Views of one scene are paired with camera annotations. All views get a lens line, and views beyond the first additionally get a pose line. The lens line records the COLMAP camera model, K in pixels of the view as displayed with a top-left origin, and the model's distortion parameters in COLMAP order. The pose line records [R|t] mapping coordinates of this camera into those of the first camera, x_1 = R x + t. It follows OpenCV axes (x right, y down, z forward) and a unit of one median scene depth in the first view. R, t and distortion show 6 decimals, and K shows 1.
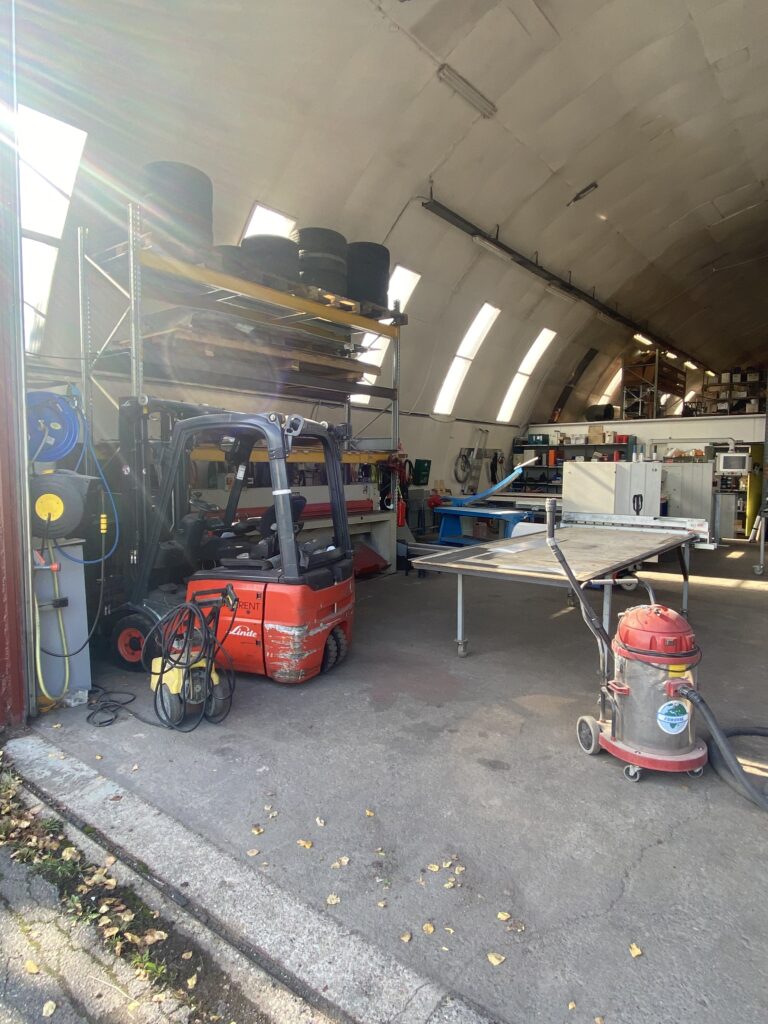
lens RADIAL K [[608.6, 0, 376.3], [0, 608.6, 507.9], [0, 0, 1]] dist [0.054893, -0.059040]
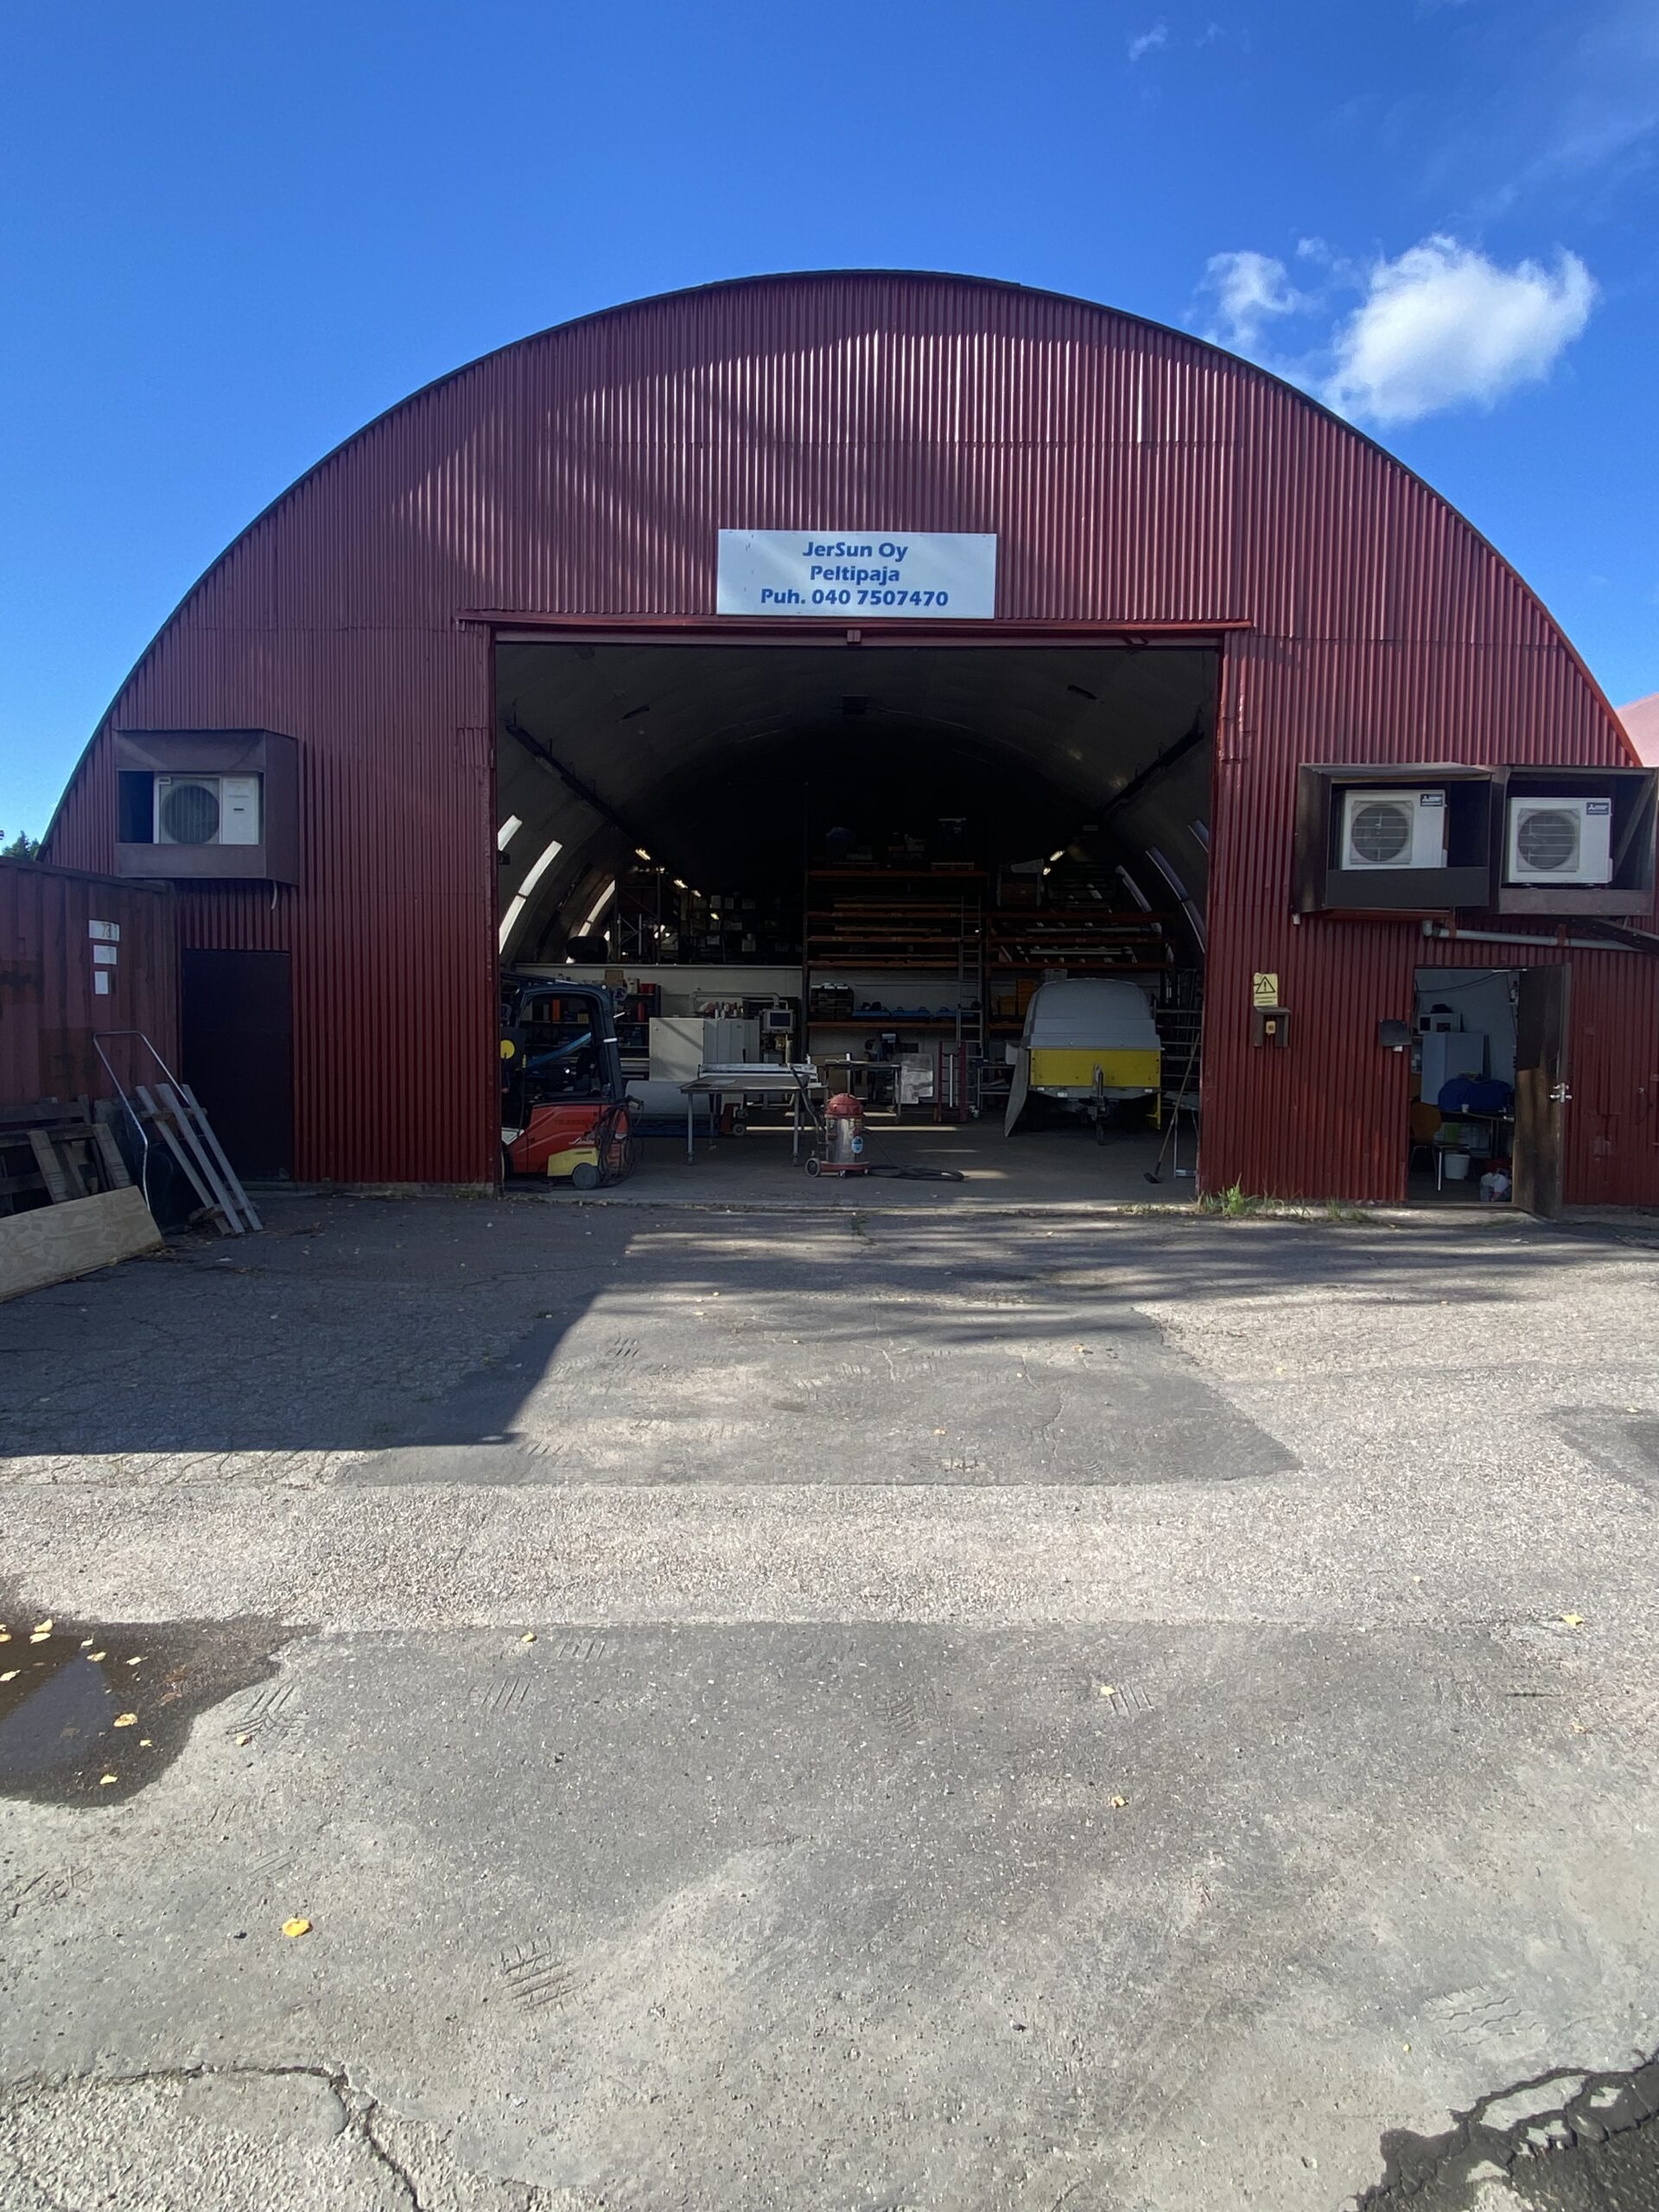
lens RADIAL K [[1316.7, 0, 818.7], [0, 1316.7, 1096.1], [0, 0, 1]] dist [0.092594, -0.109660]
pose [[0.794196, -0.030331, 0.606904, -0.858666], [0.037330, 0.999302, 0.001092, 0.061935], [-0.606514, 0.021788, 0.794774, -0.909151]]
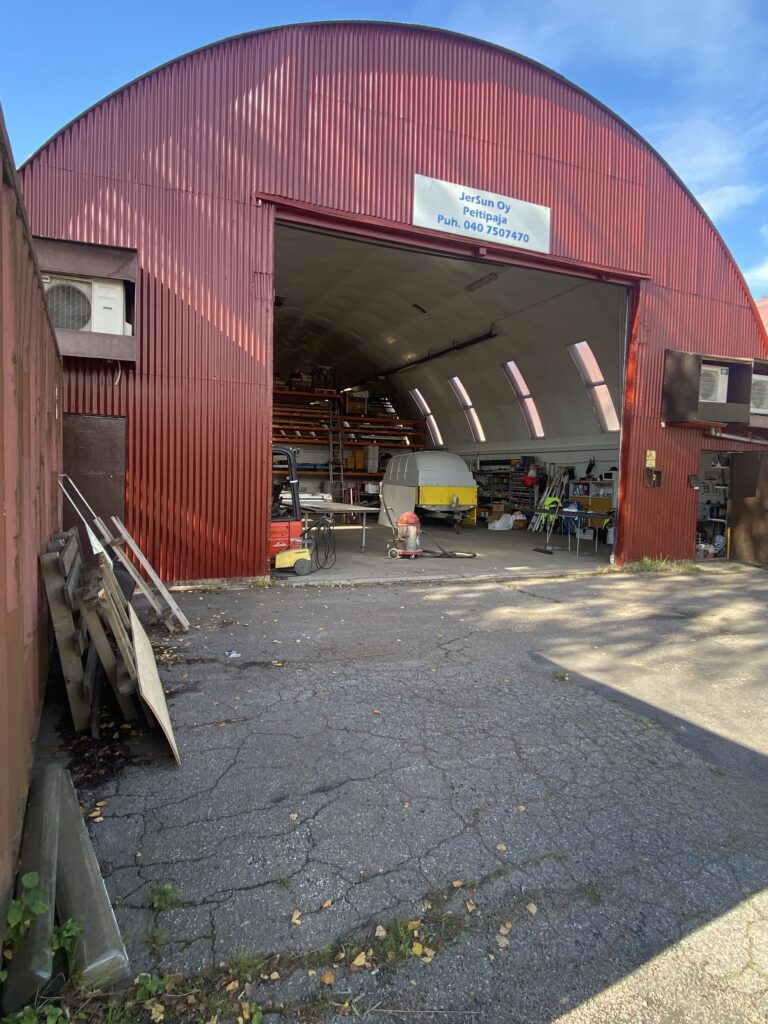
lens RADIAL K [[611.0, 0, 379.5], [0, 611.0, 510.4], [0, 0, 1]] dist [0.019429, -0.001560]
pose [[0.469242, -0.044516, 0.881947, -1.066336], [0.044550, 0.998650, 0.026704, 0.019298], [-0.881945, 0.026761, 0.470592, -0.193818]]
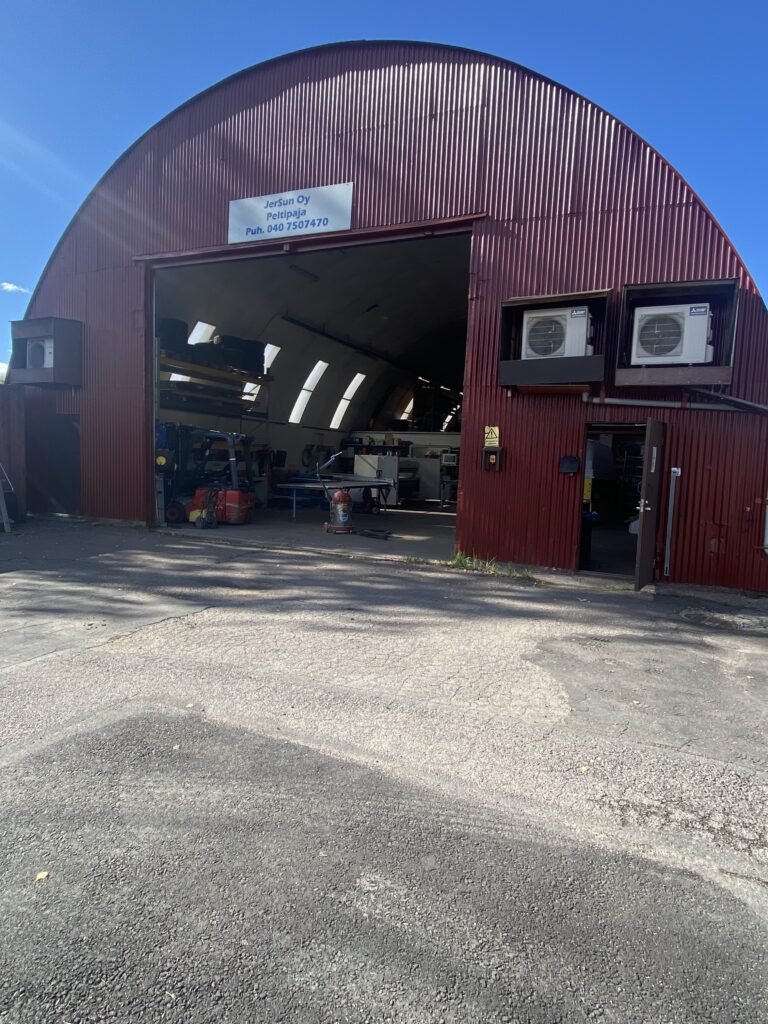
lens RADIAL K [[609.5, 0, 379.0], [0, 609.5, 507.4], [0, 0, 1]] dist [0.092594, -0.109660]
pose [[0.972372, 0.015471, 0.232924, -0.080289], [-0.018039, 0.999798, 0.008899, 0.087754], [-0.232739, -0.012855, 0.972454, -1.083343]]
